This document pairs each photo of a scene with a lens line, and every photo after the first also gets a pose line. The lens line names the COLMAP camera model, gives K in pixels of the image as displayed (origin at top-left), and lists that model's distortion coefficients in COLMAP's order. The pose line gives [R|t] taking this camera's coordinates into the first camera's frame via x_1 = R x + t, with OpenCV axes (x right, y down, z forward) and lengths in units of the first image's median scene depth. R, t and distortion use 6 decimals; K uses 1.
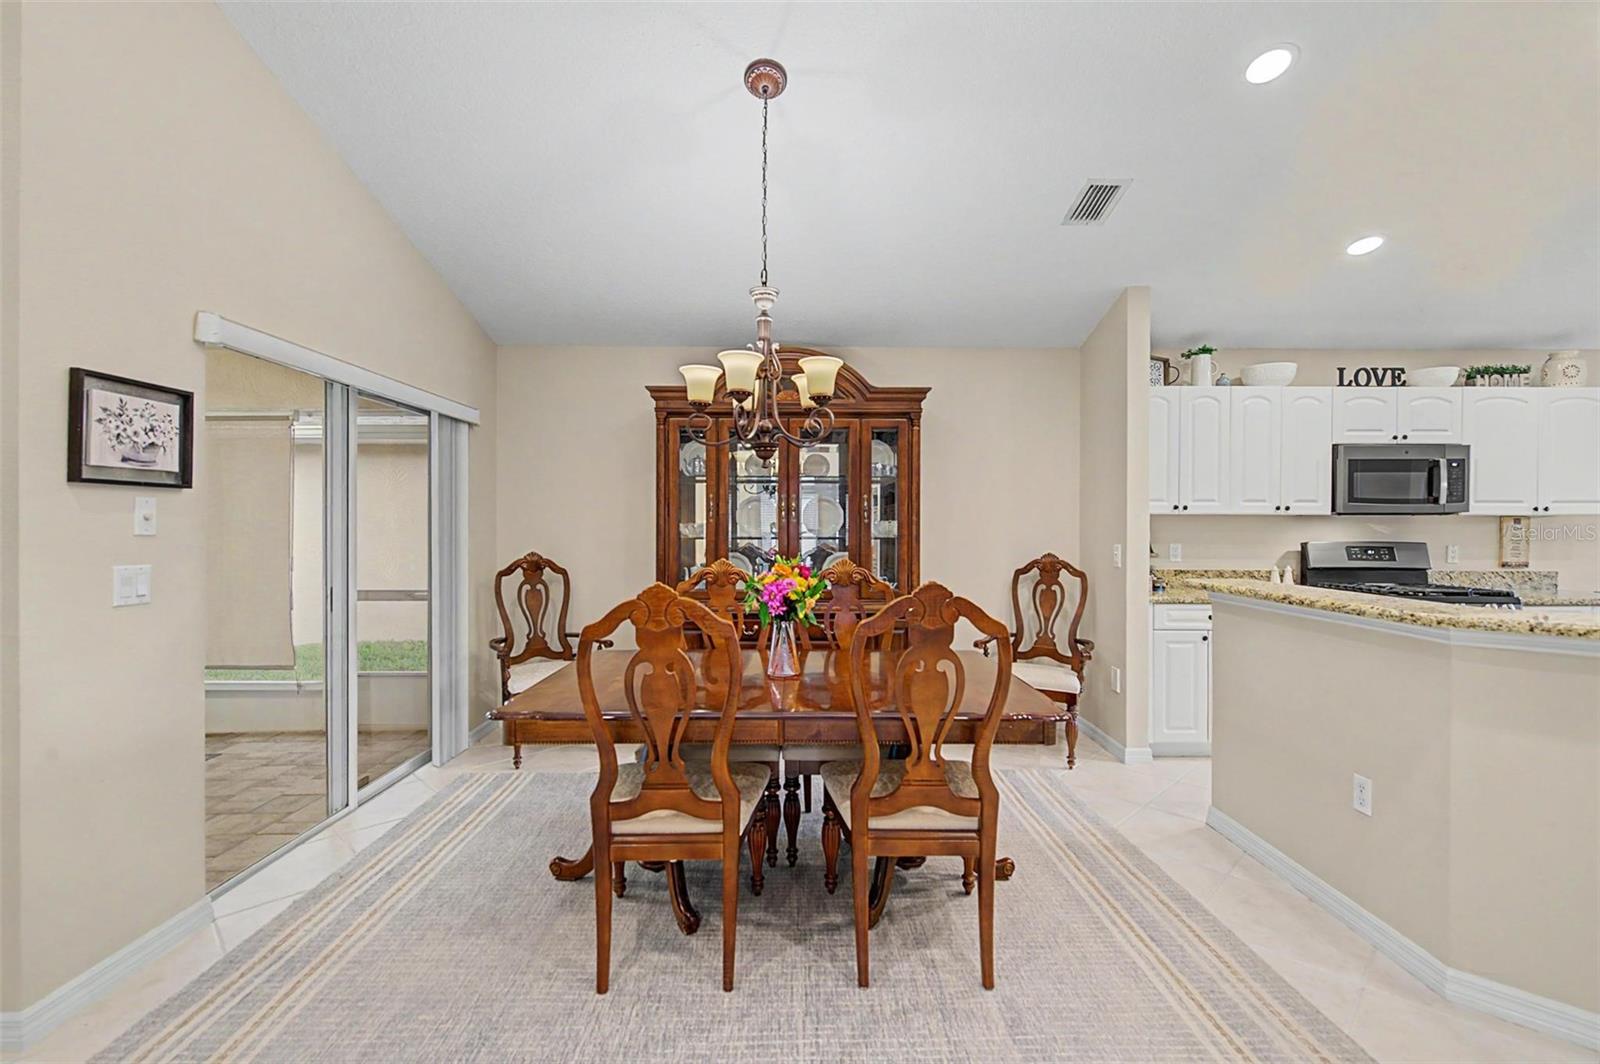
lens RADIAL K [[706.4, 0, 797.7], [0, 706.4, 527.4], [0, 0, 1]] dist [0.000194, -0.000612]
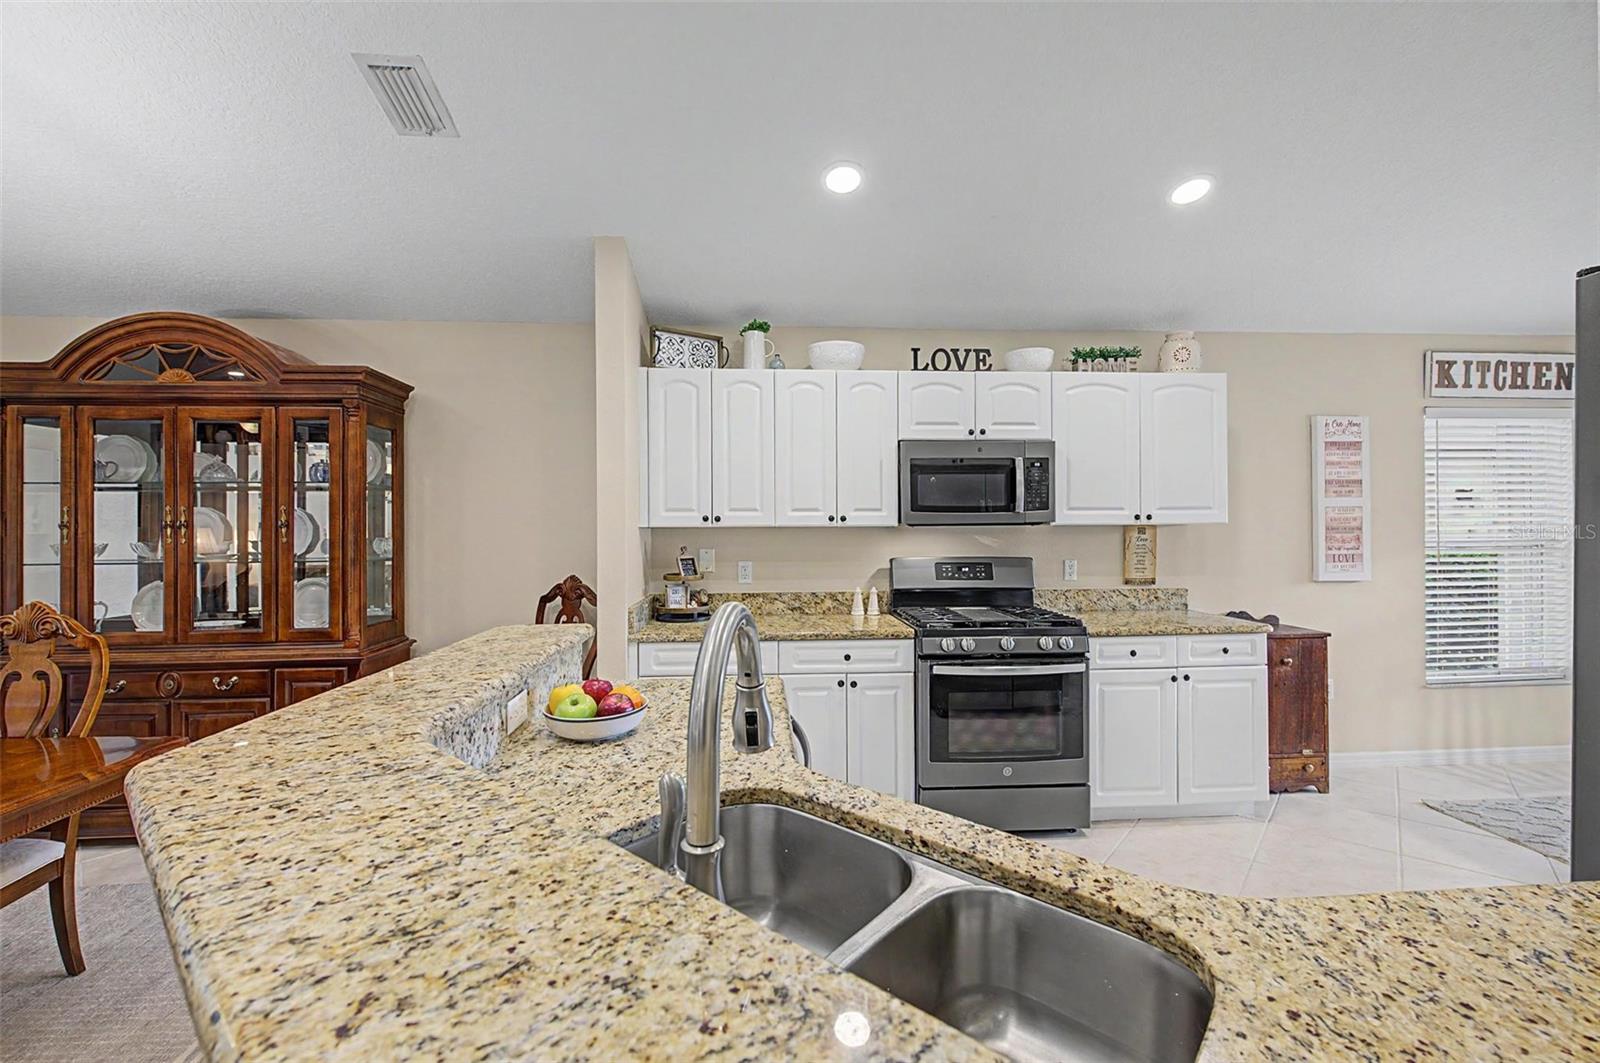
lens RADIAL K [[665.3, 0, 798.3], [0, 665.3, 523.9], [0, 0, 1]] dist [0.002970, -0.003158]
pose [[0.997837, -0.008607, 0.065167, 0.585104], [0.009194, 0.999920, -0.008713, -0.014596], [-0.065087, 0.009293, 0.997836, 0.233810]]
